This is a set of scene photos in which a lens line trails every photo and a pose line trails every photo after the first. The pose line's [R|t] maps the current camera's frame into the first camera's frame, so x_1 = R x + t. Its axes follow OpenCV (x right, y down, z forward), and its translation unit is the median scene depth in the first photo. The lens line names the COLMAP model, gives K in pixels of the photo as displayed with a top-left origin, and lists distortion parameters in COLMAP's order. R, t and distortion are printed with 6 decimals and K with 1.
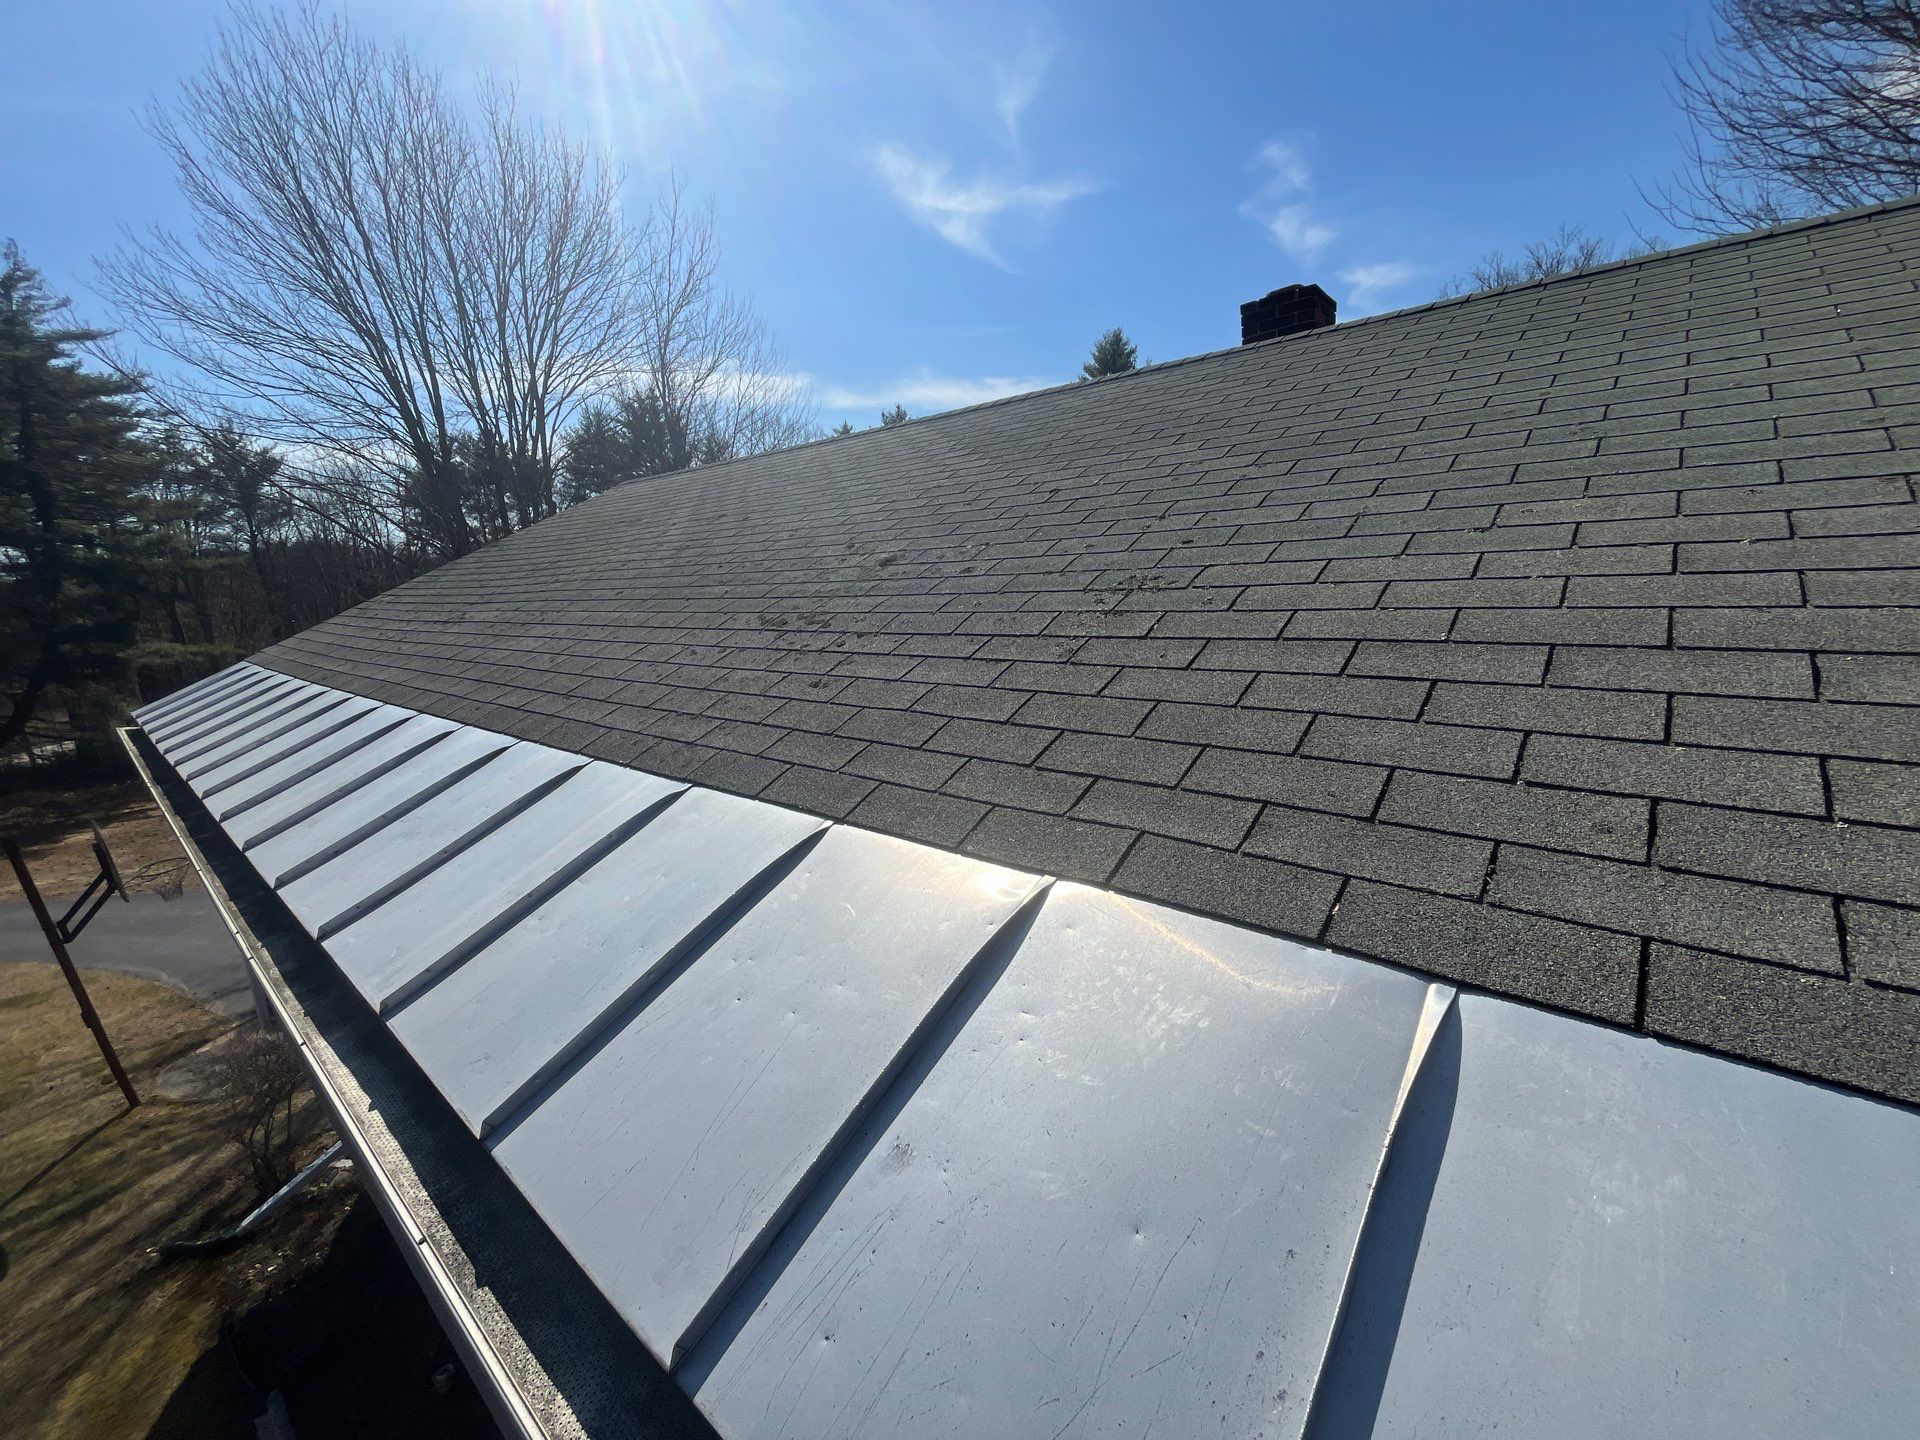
lens RADIAL K [[771.0, 0, 954.5], [0, 771.0, 726.9], [0, 0, 1]] dist [-0.005191, 0.000269]
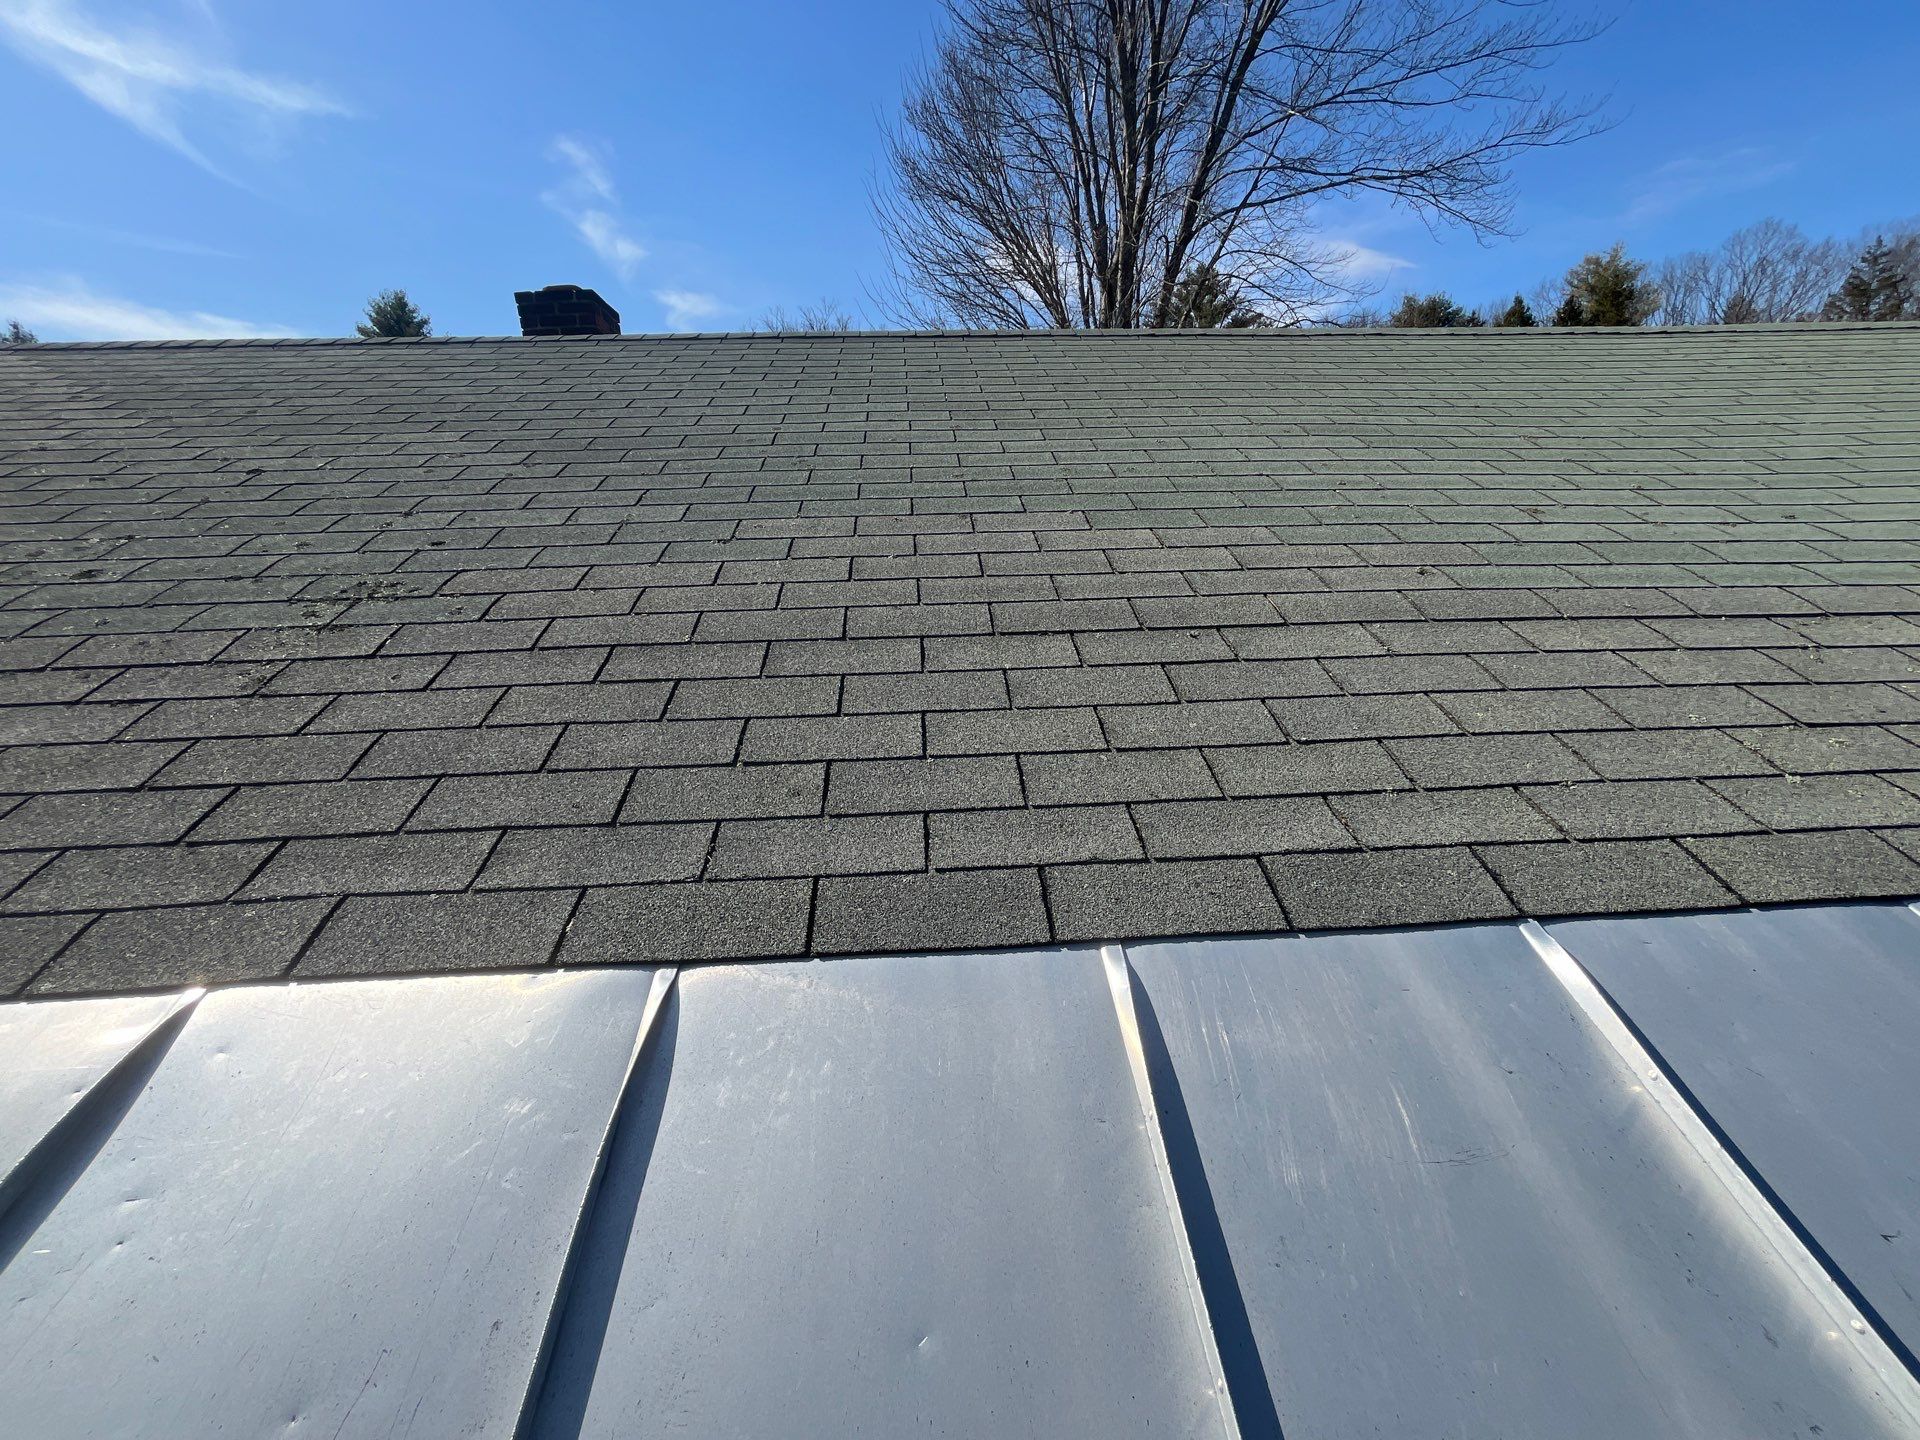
lens RADIAL K [[771.0, 0, 959.5], [0, 771.0, 726.8], [0, 0, 1]] dist [-0.005191, 0.000269]
pose [[0.716716, -0.126496, 0.685797, 0.147188], [0.132513, 0.990197, 0.044155, 0.007986], [-0.684660, 0.059230, 0.726452, -0.038124]]
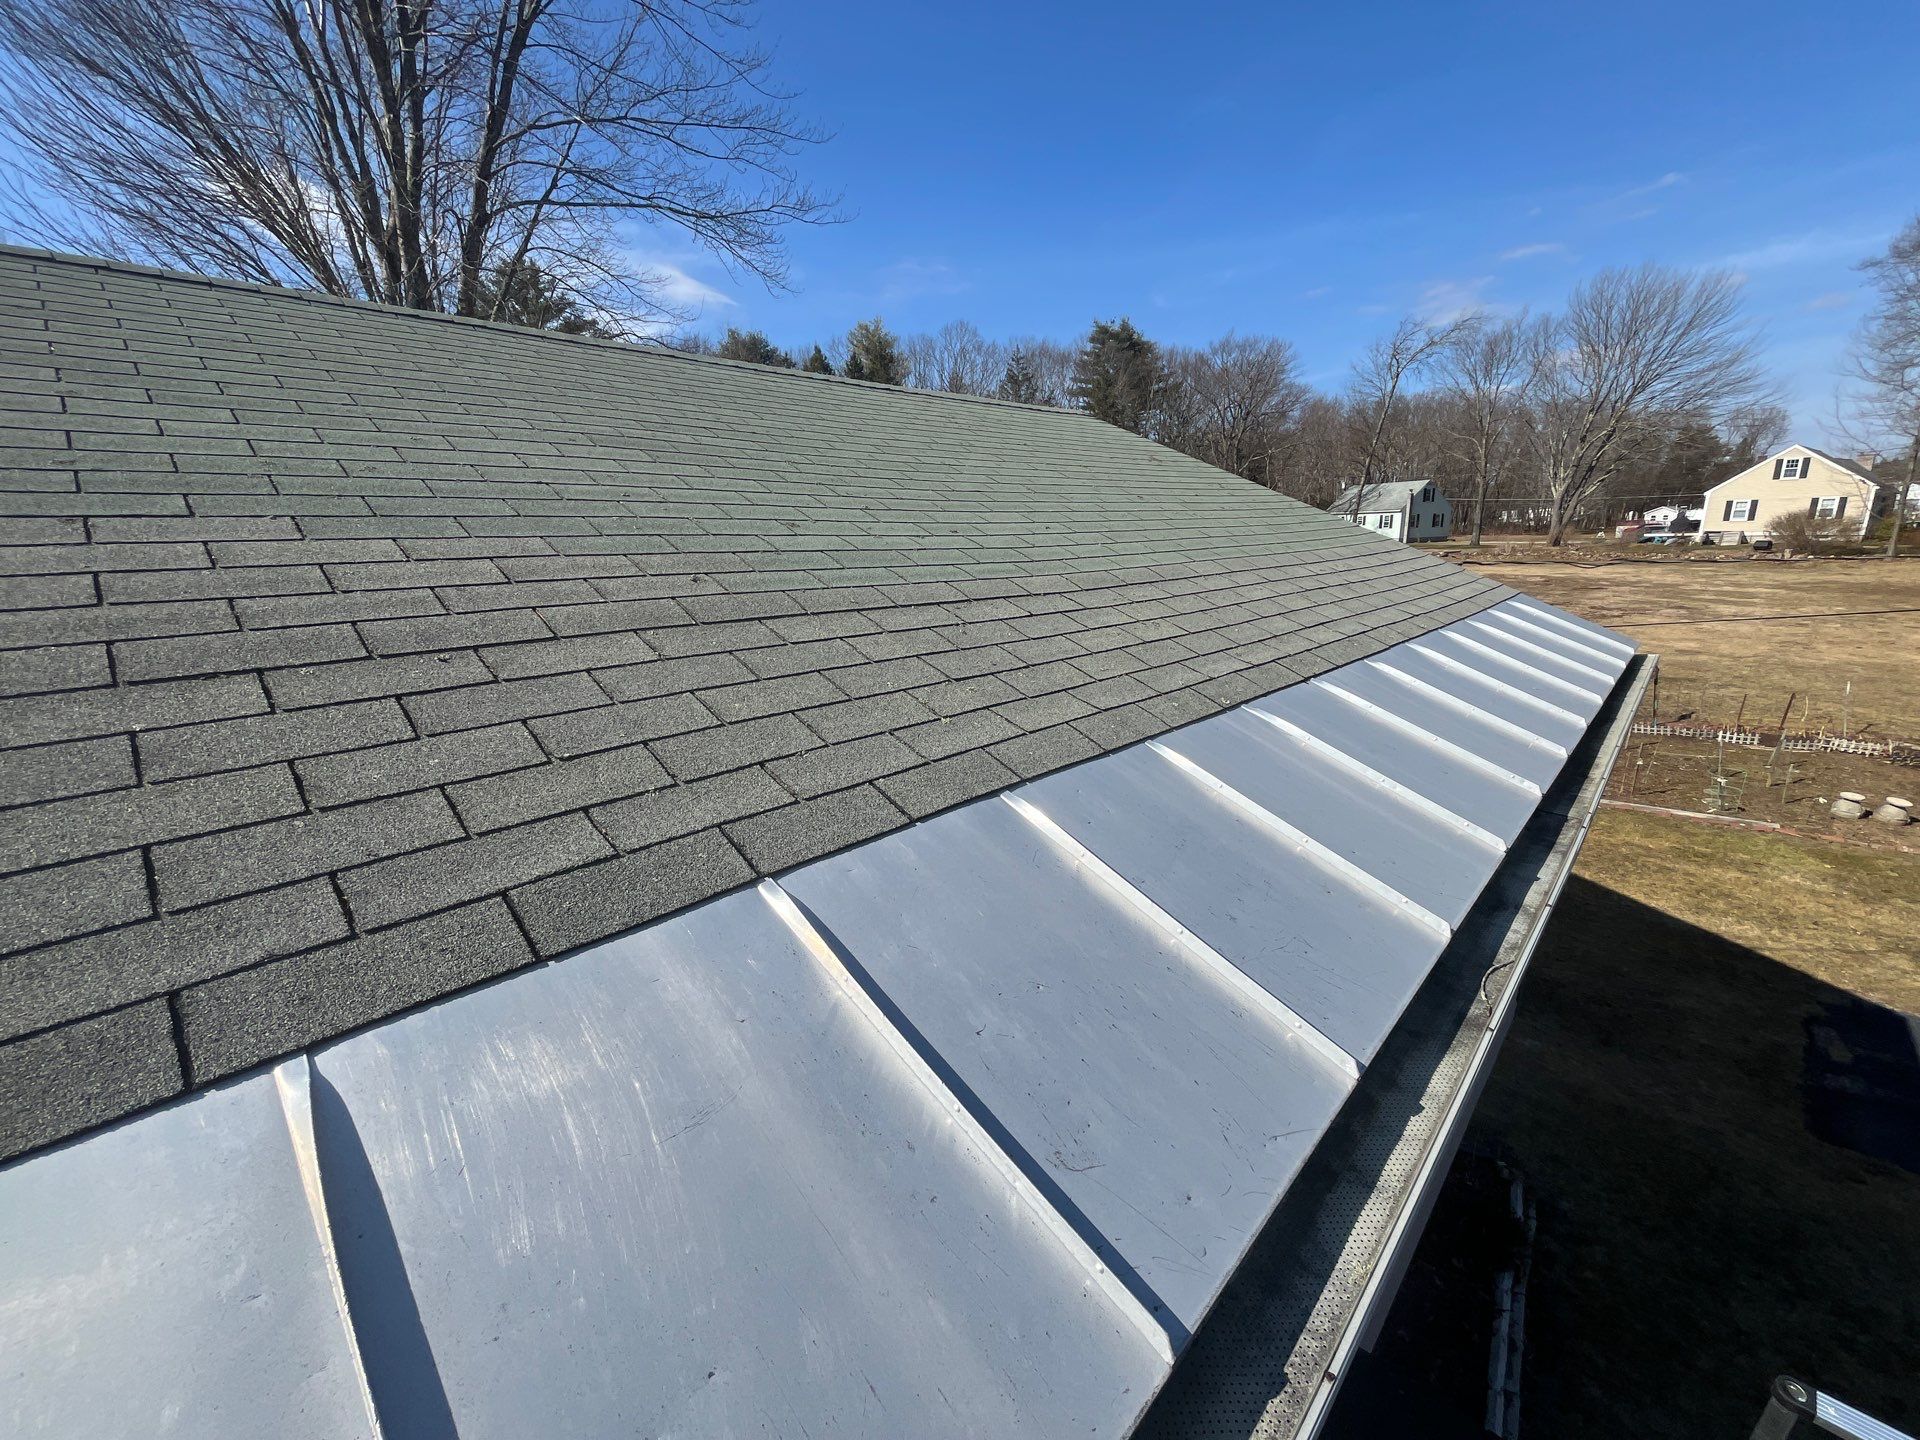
lens RADIAL K [[771.0, 0, 973.6], [0, 771.0, 726.0], [0, 0, 1]] dist [-0.005191, 0.000269]
pose [[0.053697, -0.184425, 0.981379, 0.225664], [0.232278, 0.958145, 0.167350, 0.043409], [-0.971166, 0.218966, 0.094288, -0.188741]]
